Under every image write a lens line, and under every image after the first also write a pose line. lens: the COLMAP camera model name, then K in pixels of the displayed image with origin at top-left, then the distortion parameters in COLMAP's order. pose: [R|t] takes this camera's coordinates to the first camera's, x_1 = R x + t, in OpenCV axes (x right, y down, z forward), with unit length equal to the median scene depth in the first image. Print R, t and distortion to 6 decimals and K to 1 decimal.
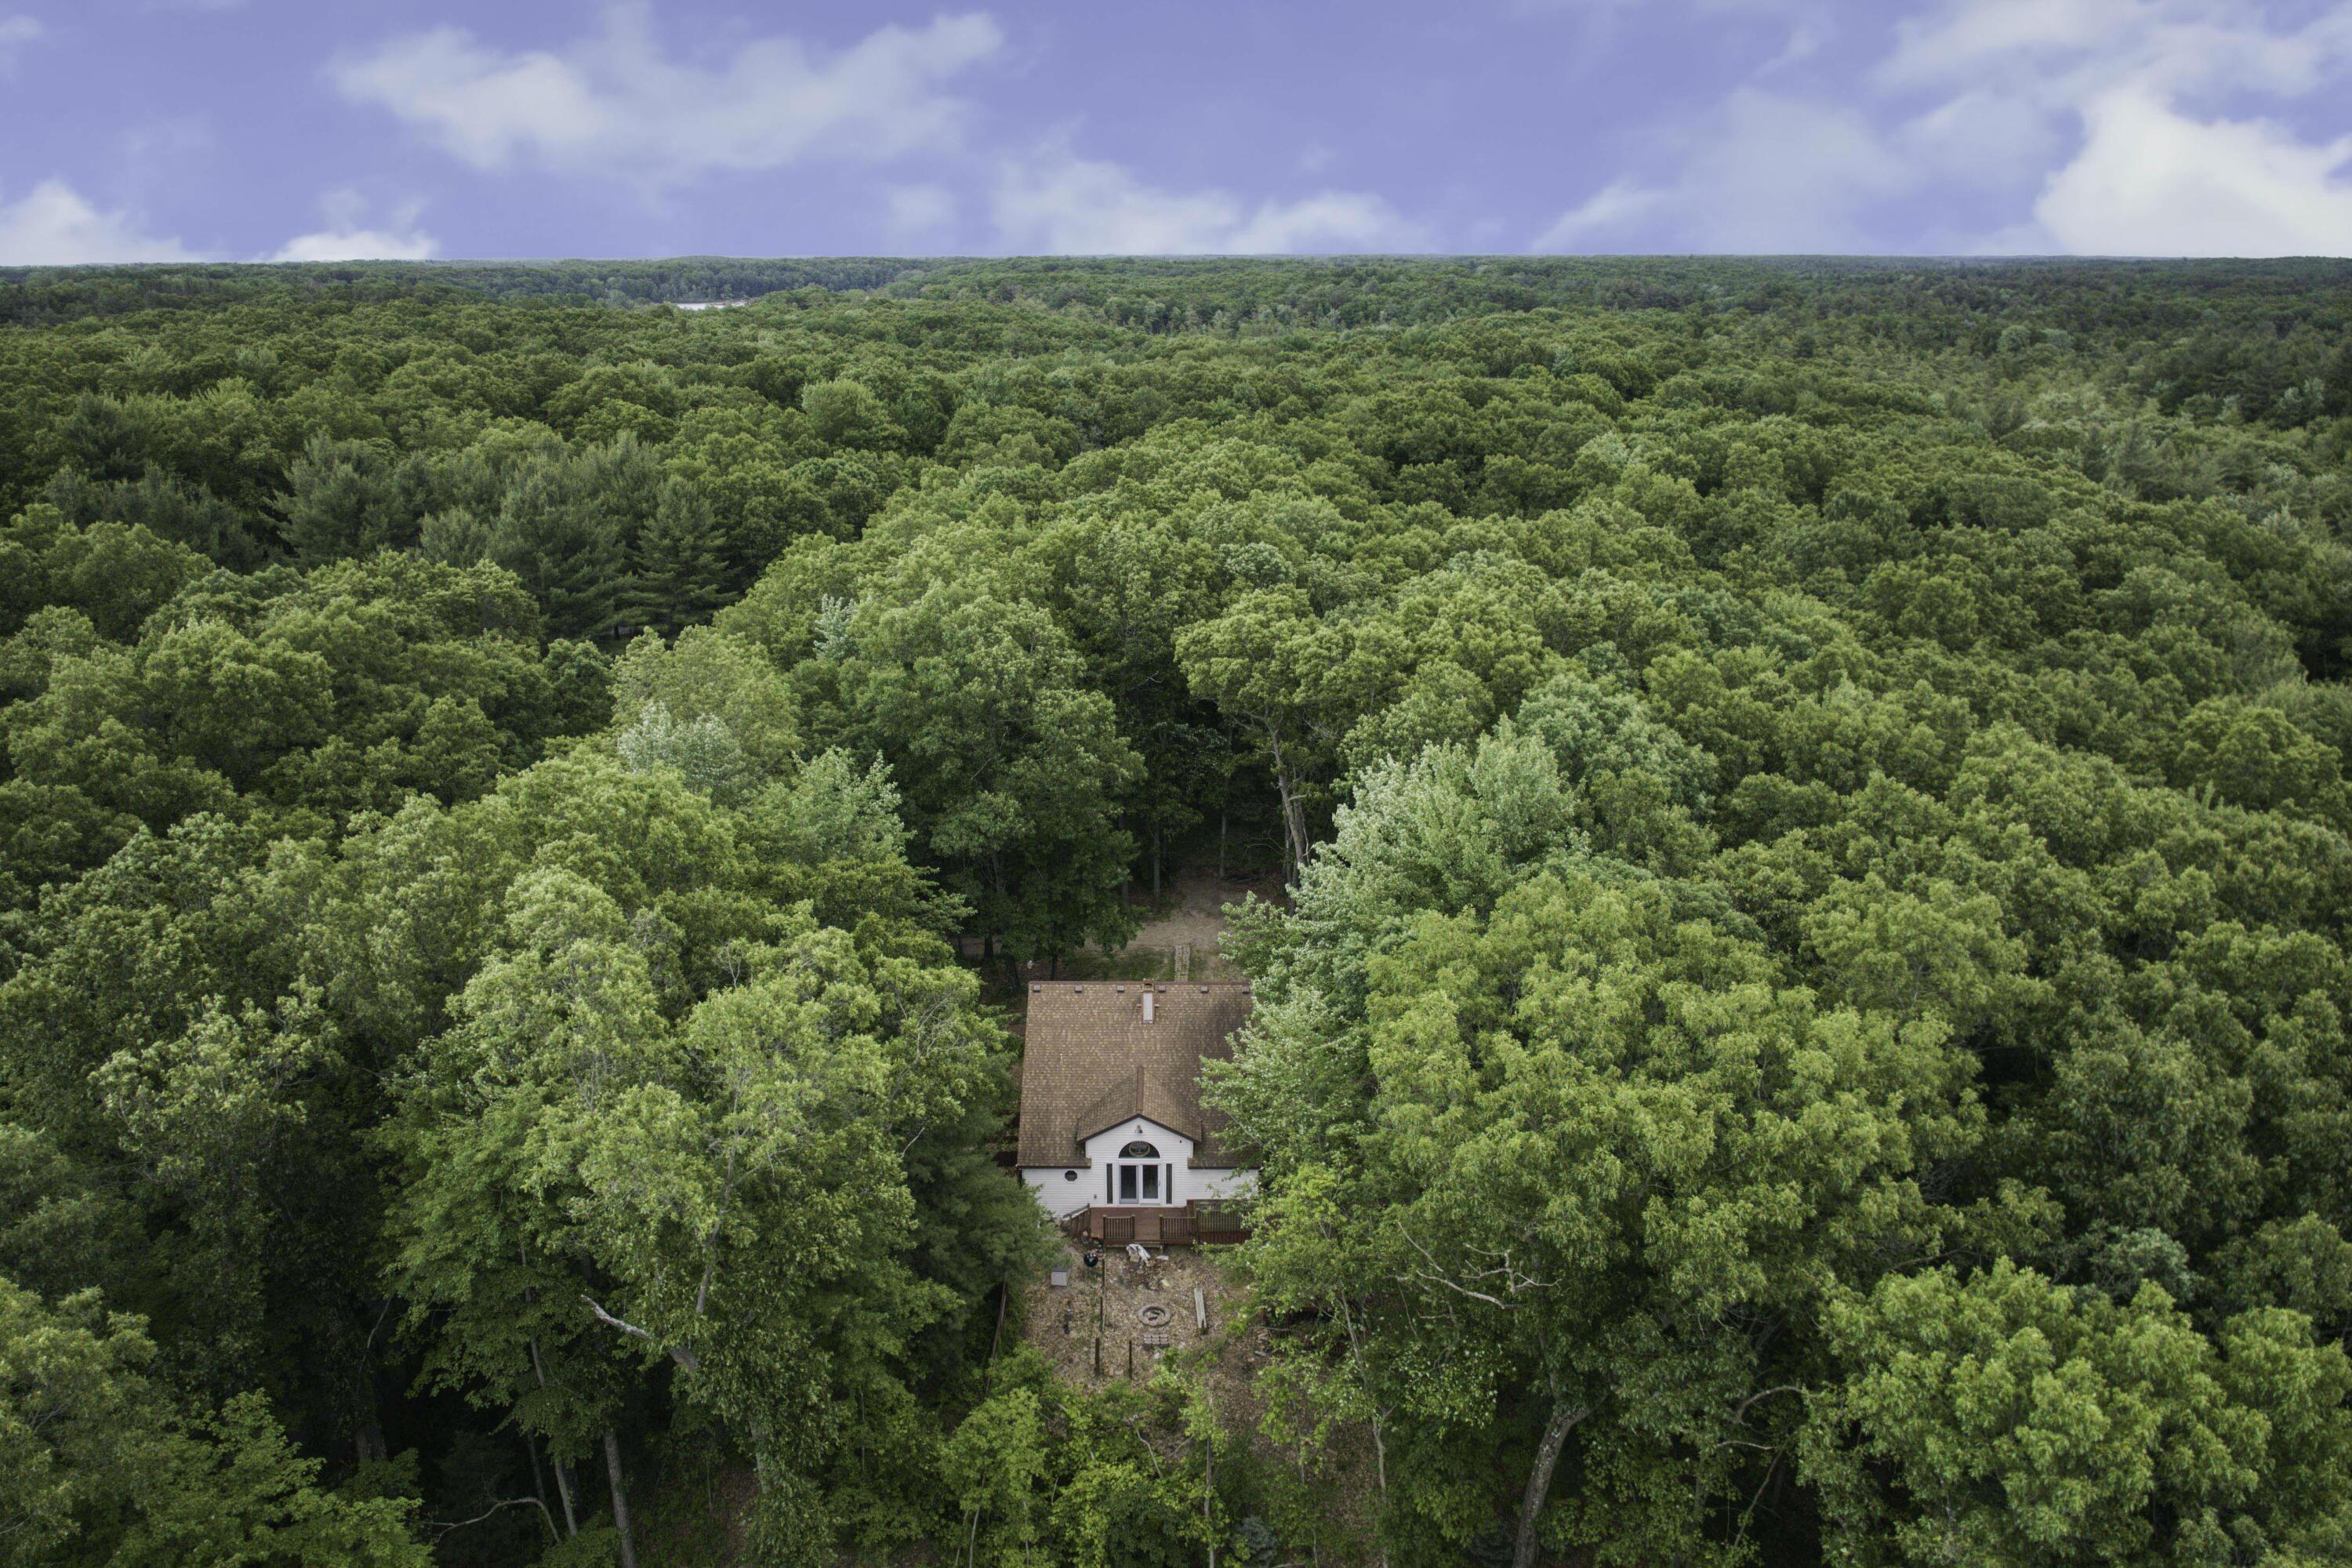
lens RADIAL K [[1565.3, 0, 1170.0], [0, 1565.3, 786.2], [0, 0, 1]] dist [-0.008400, 0.004207]
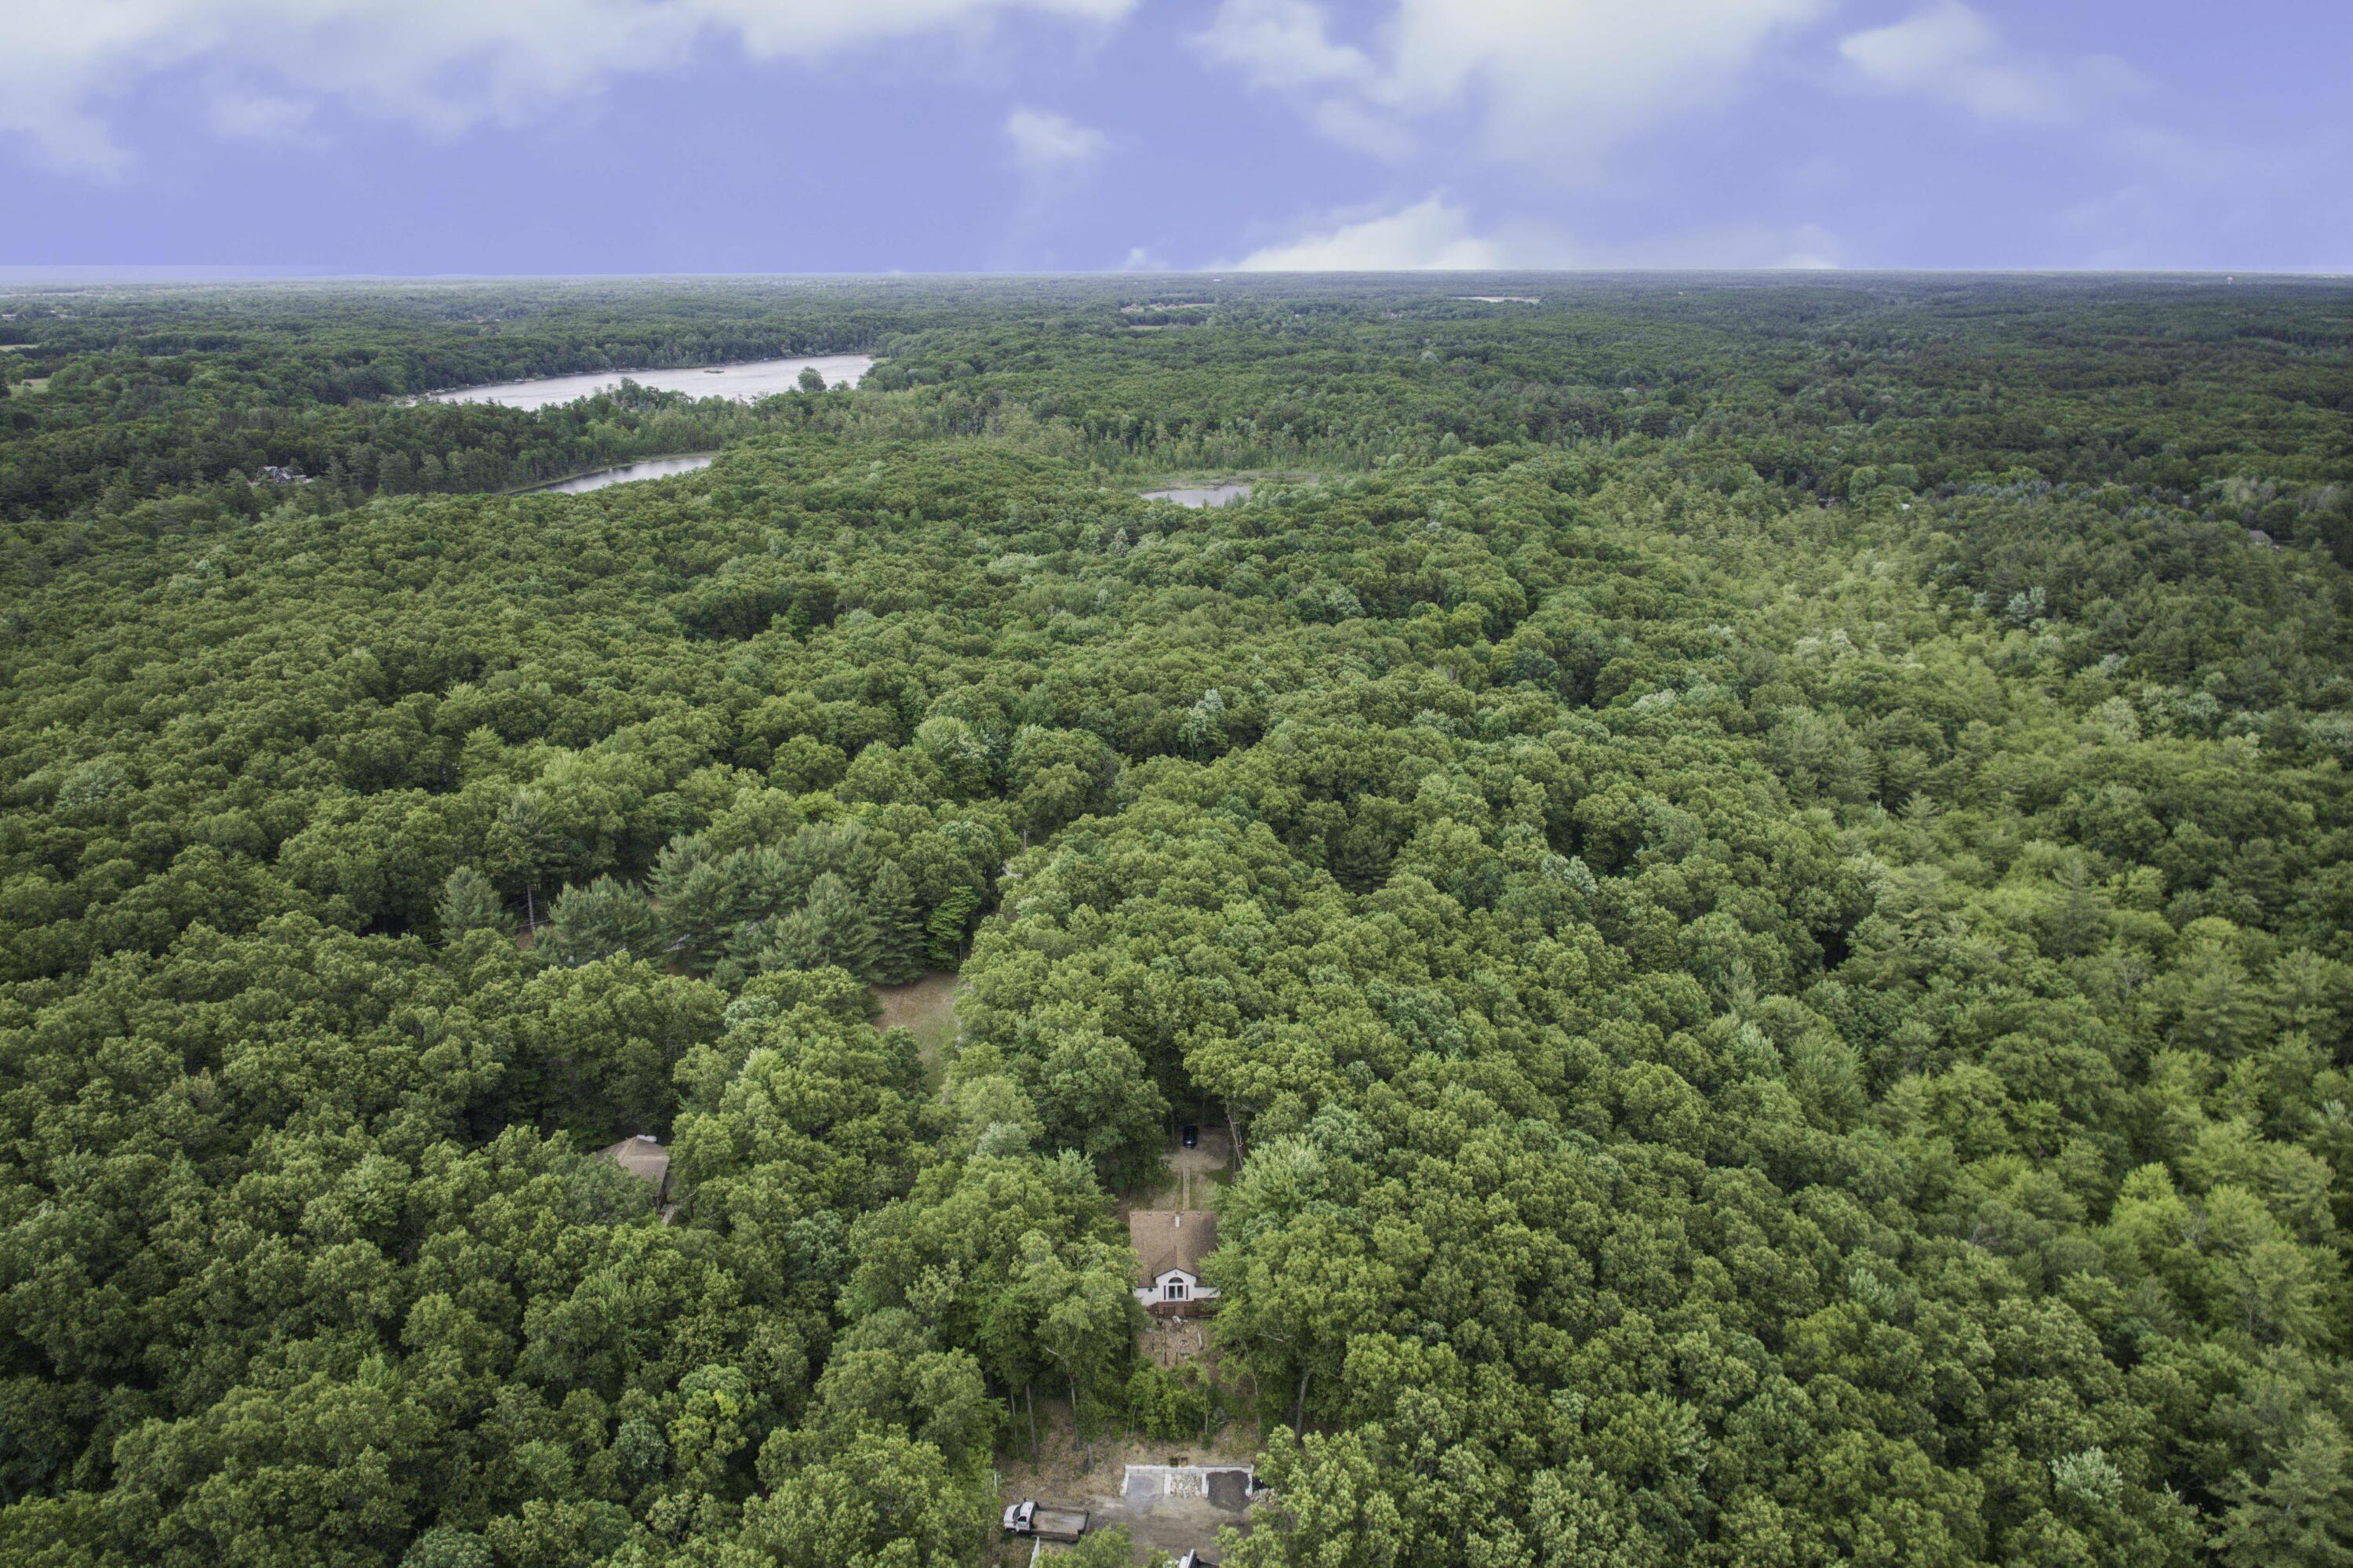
lens RADIAL K [[1566.0, 0, 1182.0], [0, 1566.0, 781.4], [0, 0, 1]] dist [-0.008400, 0.004207]
pose [[0.999518, -0.016969, 0.026005, -0.064610], [0.017143, 0.999832, -0.006498, -0.603077], [-0.025890, 0.006941, 0.999641, -1.680583]]
